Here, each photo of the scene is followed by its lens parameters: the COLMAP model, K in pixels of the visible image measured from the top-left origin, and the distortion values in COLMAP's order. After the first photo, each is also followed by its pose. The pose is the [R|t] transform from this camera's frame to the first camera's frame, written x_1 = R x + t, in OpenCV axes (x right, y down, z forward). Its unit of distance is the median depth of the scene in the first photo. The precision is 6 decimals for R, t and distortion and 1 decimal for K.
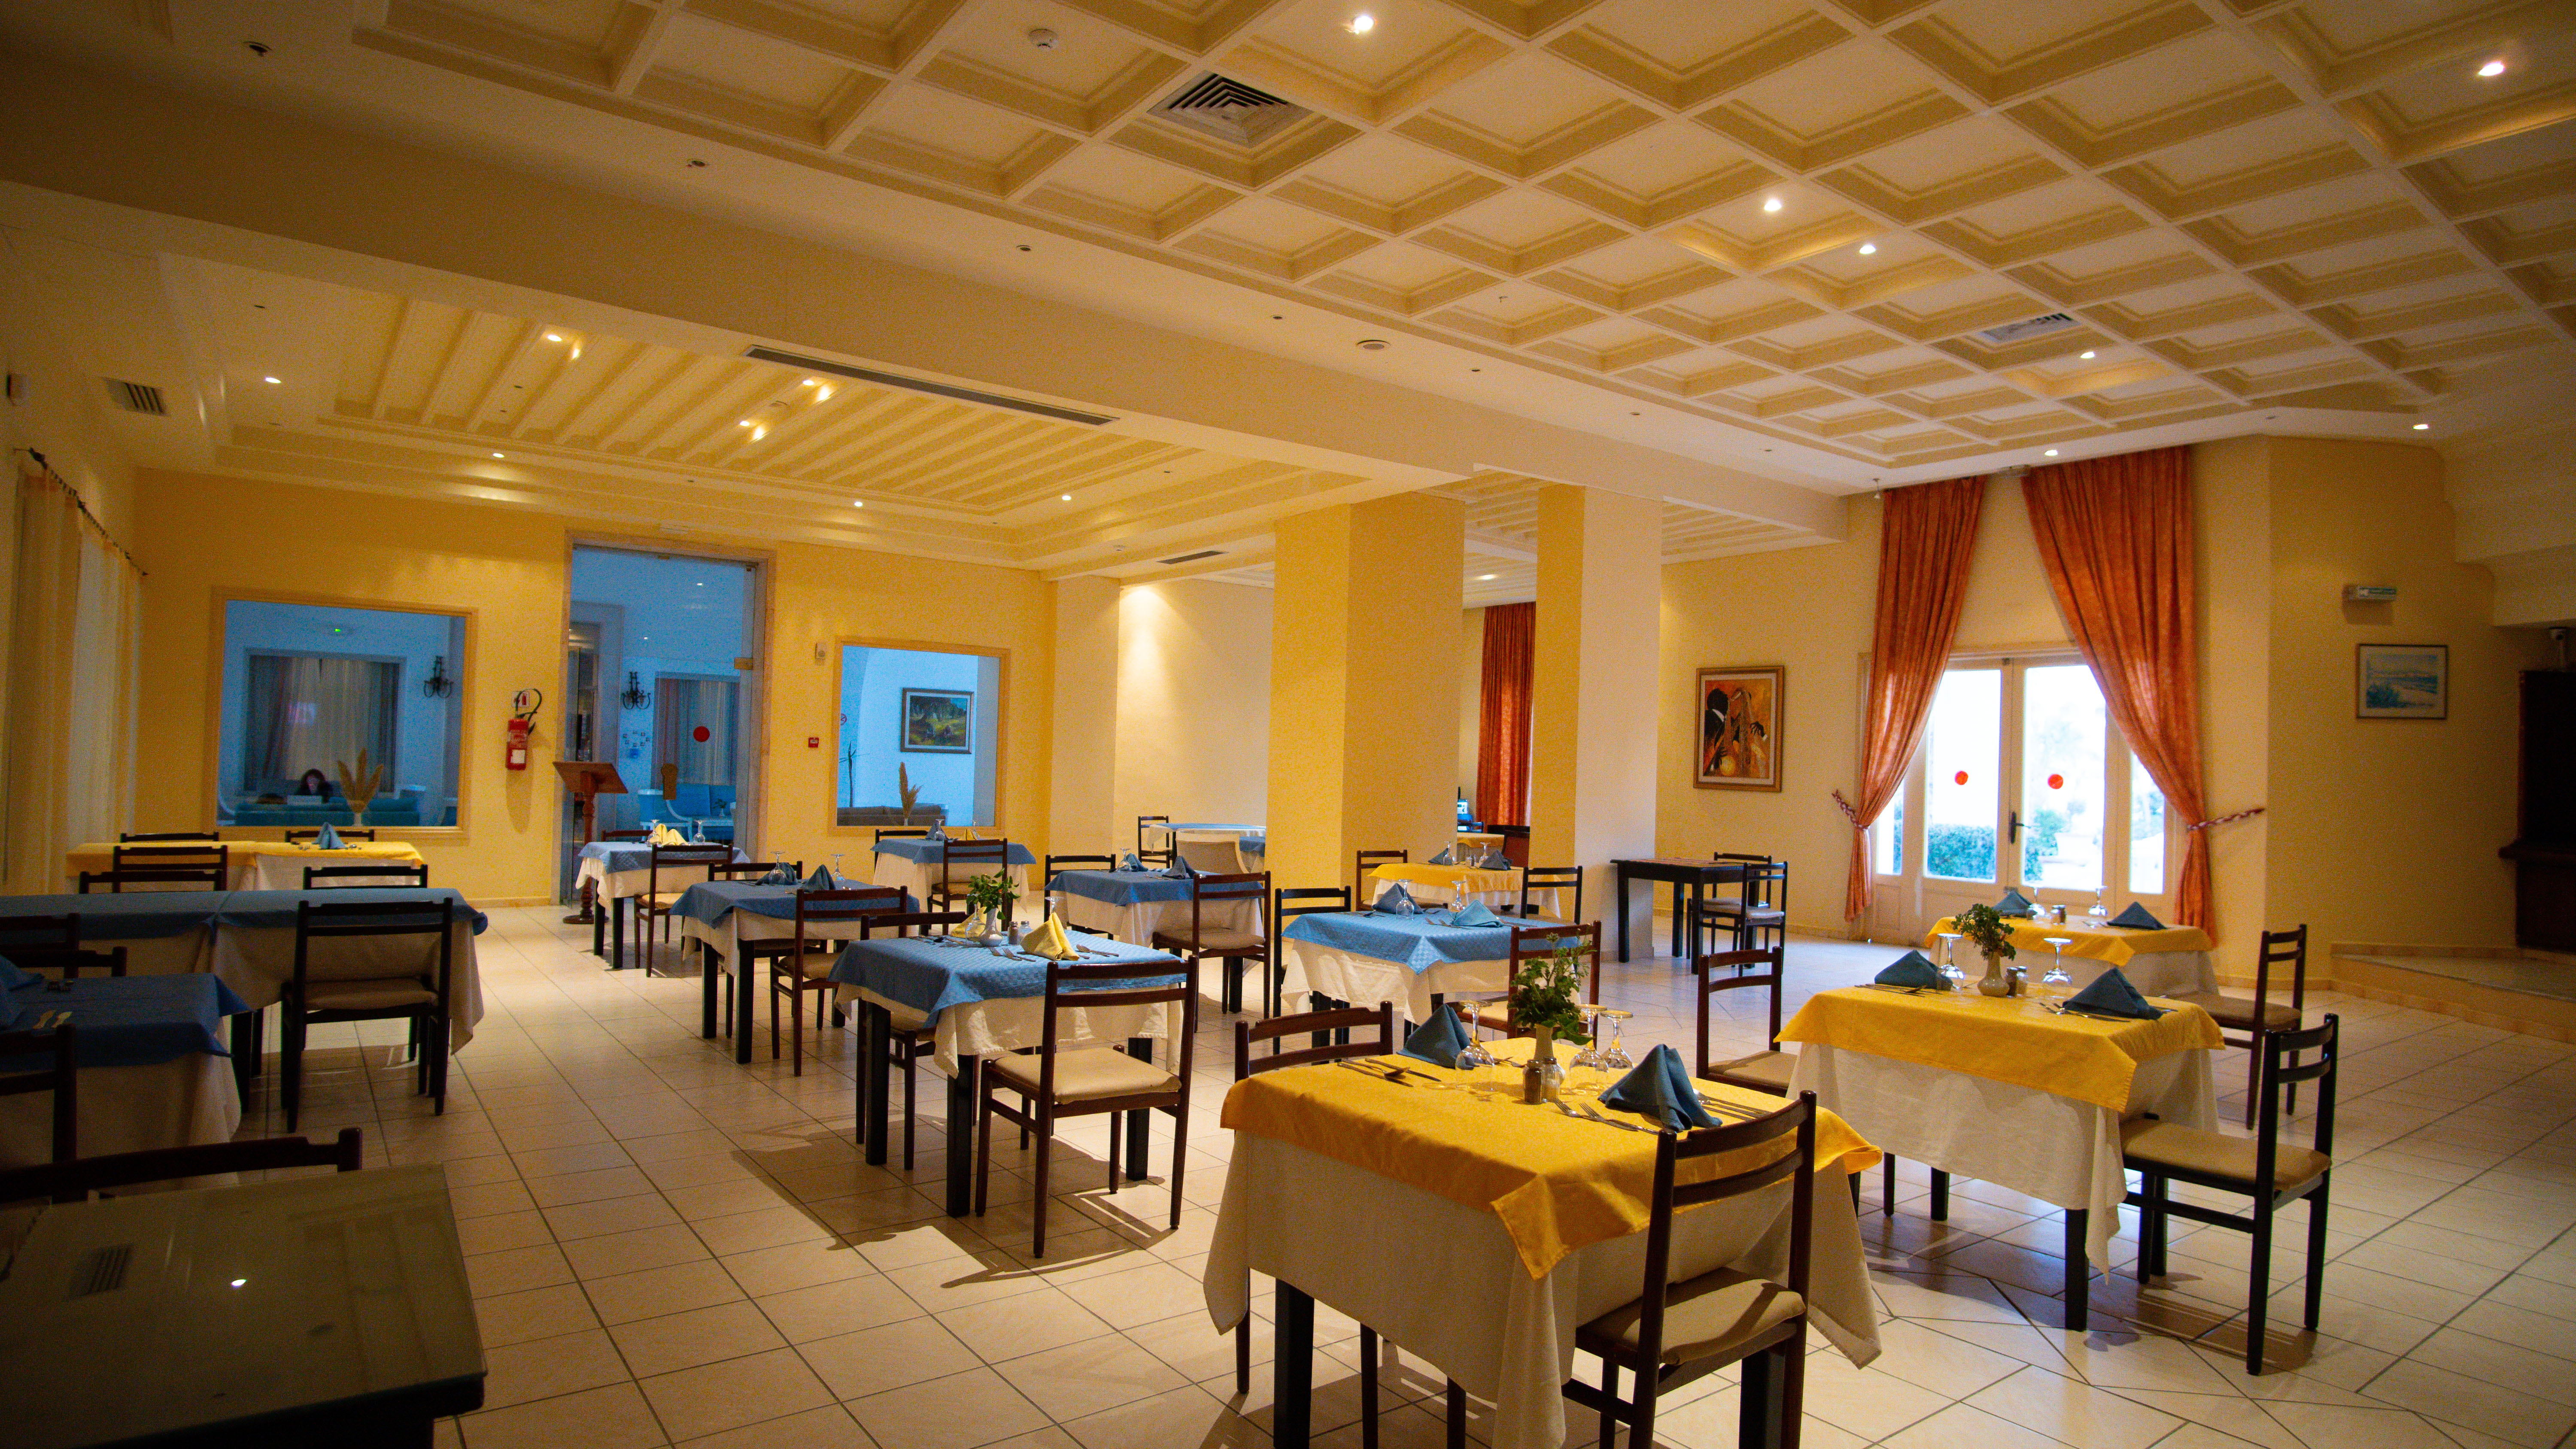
lens RADIAL K [[1392.3, 0, 1284.6], [0, 1392.3, 727.9], [0, 0, 1]] dist [-0.032972, 0.007794]
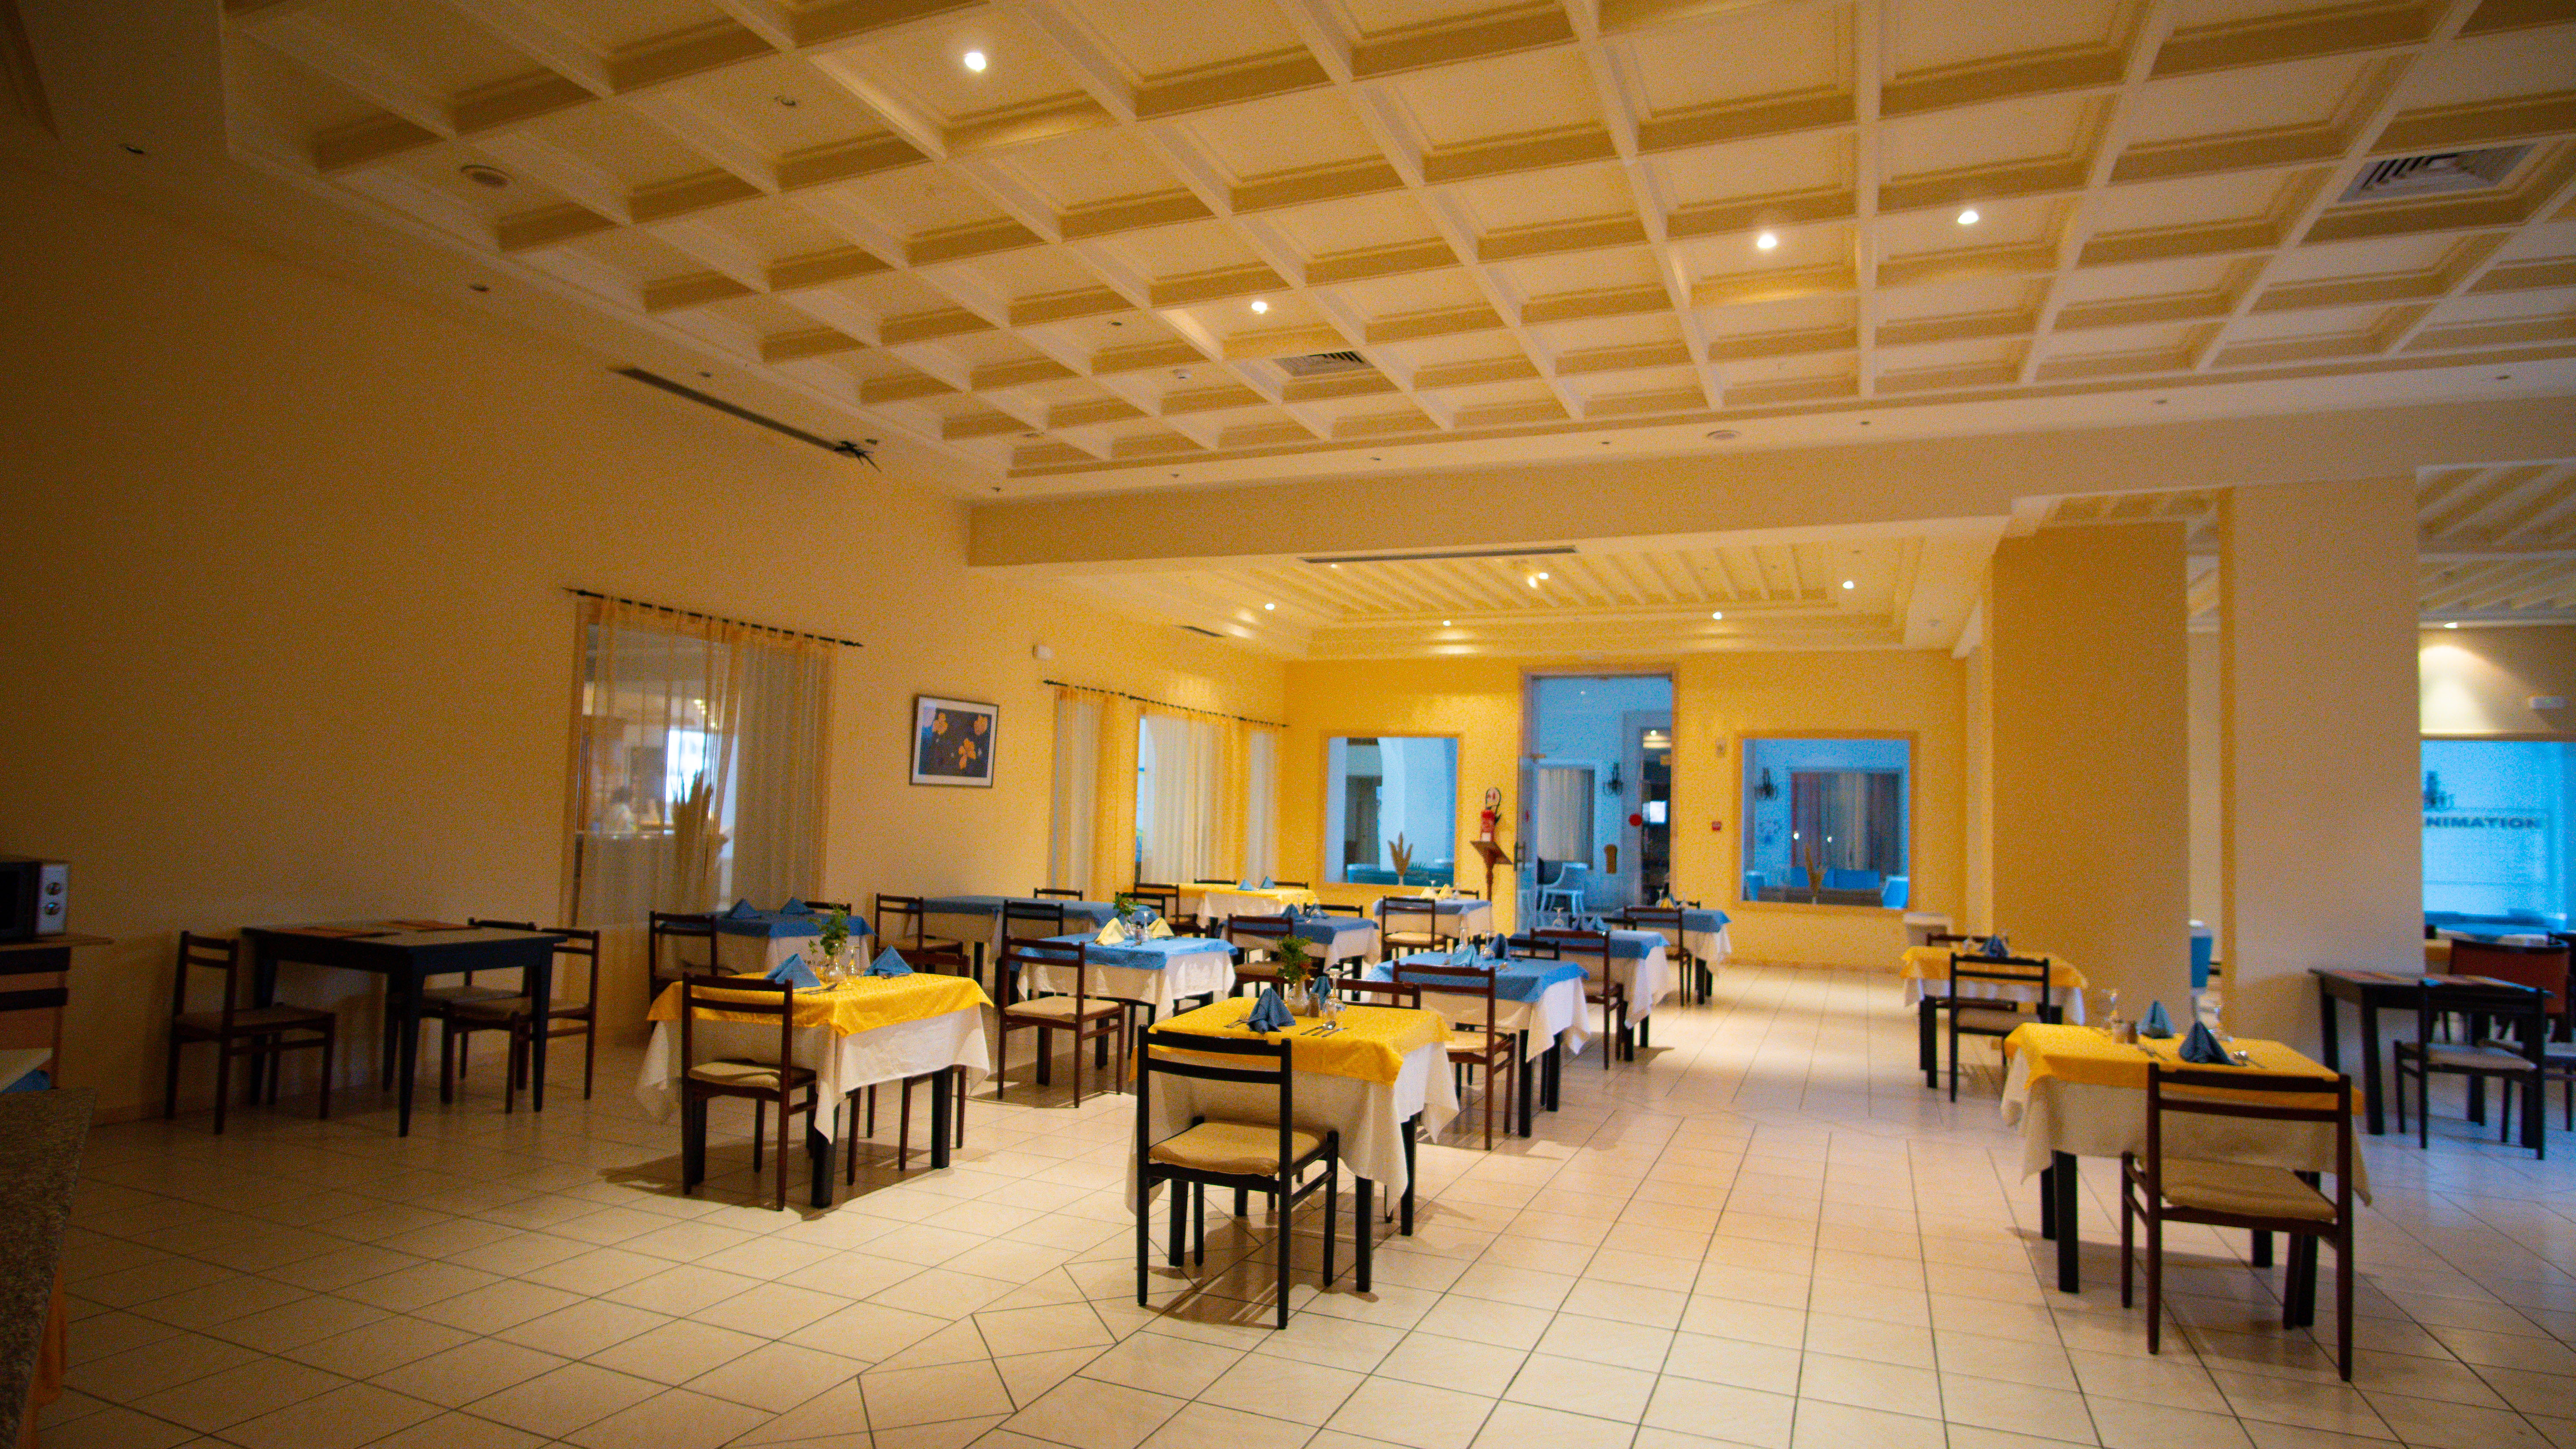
lens RADIAL K [[1392.3, 0, 1286.4], [0, 1392.3, 724.0], [0, 0, 1]] dist [-0.032972, 0.007794]
pose [[0.513582, -0.071864, -0.855026, 0.524200], [0.010479, 0.996938, -0.077497, 0.013137], [0.857977, 0.030841, 0.512762, 0.125859]]
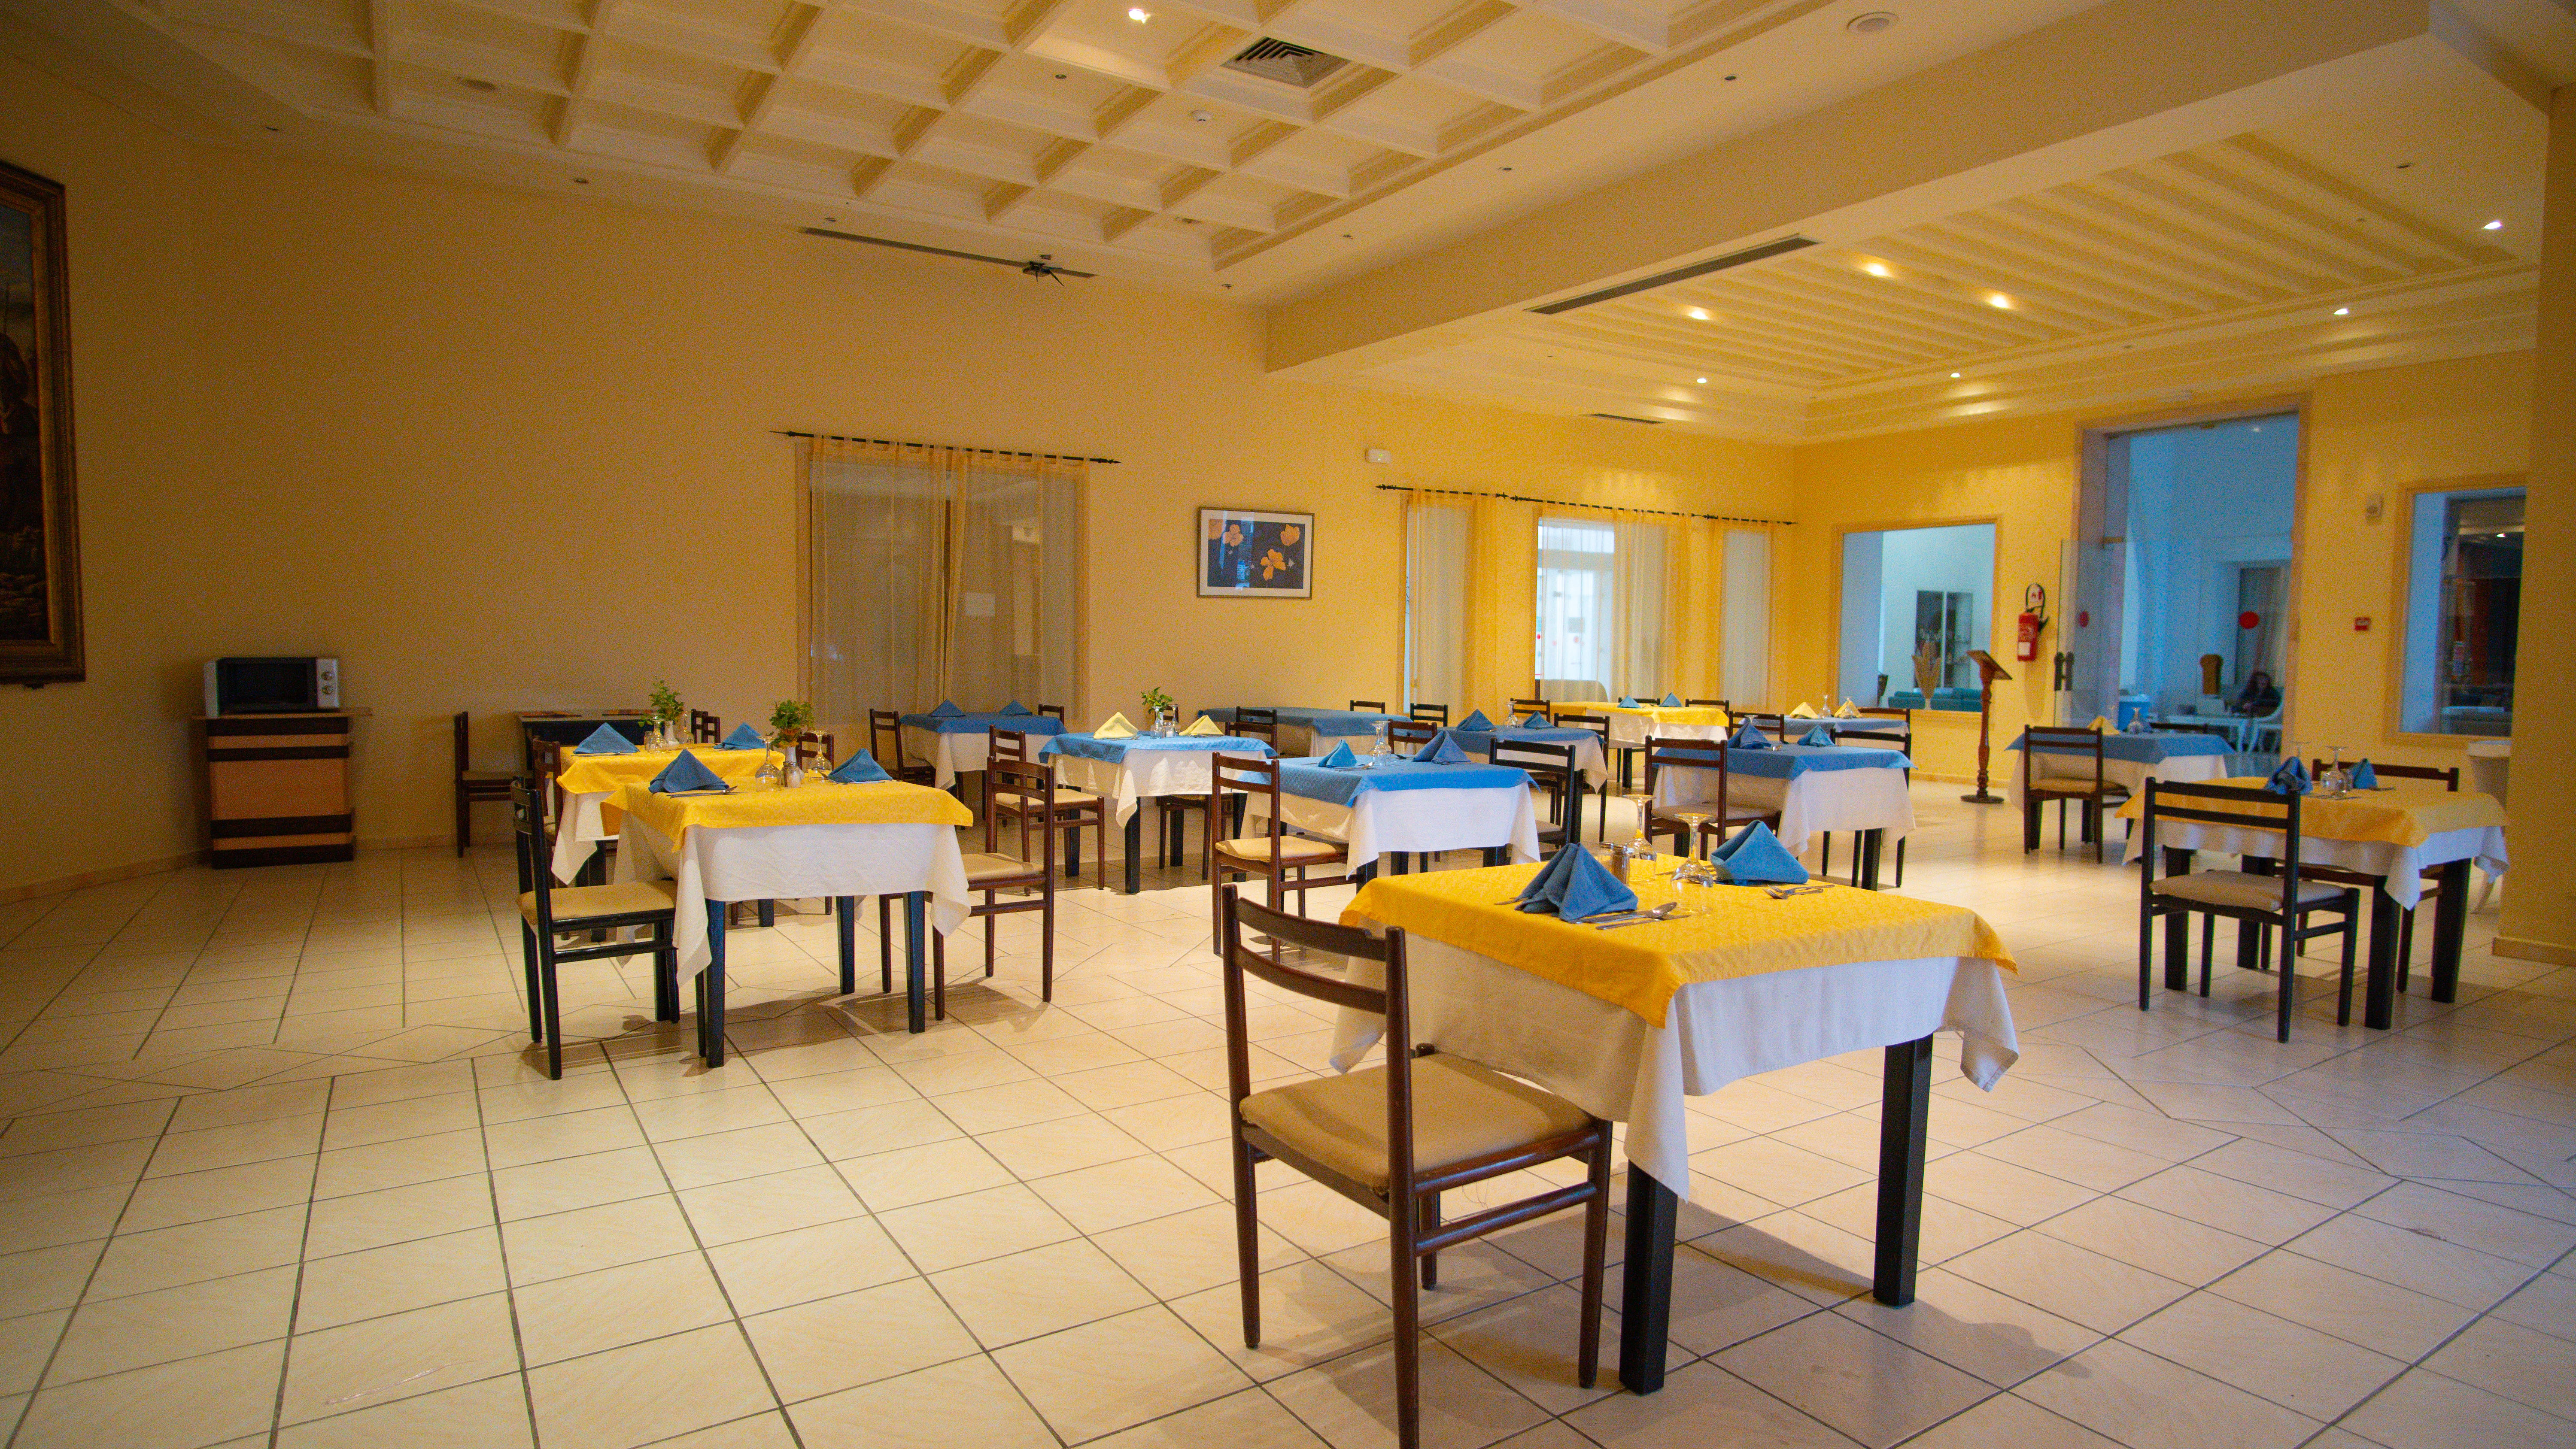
lens RADIAL K [[1392.3, 0, 1280.1], [0, 1392.3, 722.6], [0, 0, 1]] dist [-0.032972, 0.007794]
pose [[-0.062722, 0.024896, -0.997720, 0.543107], [0.017203, 0.999567, 0.023860, 0.042660], [0.997883, -0.015667, -0.063123, 0.496376]]
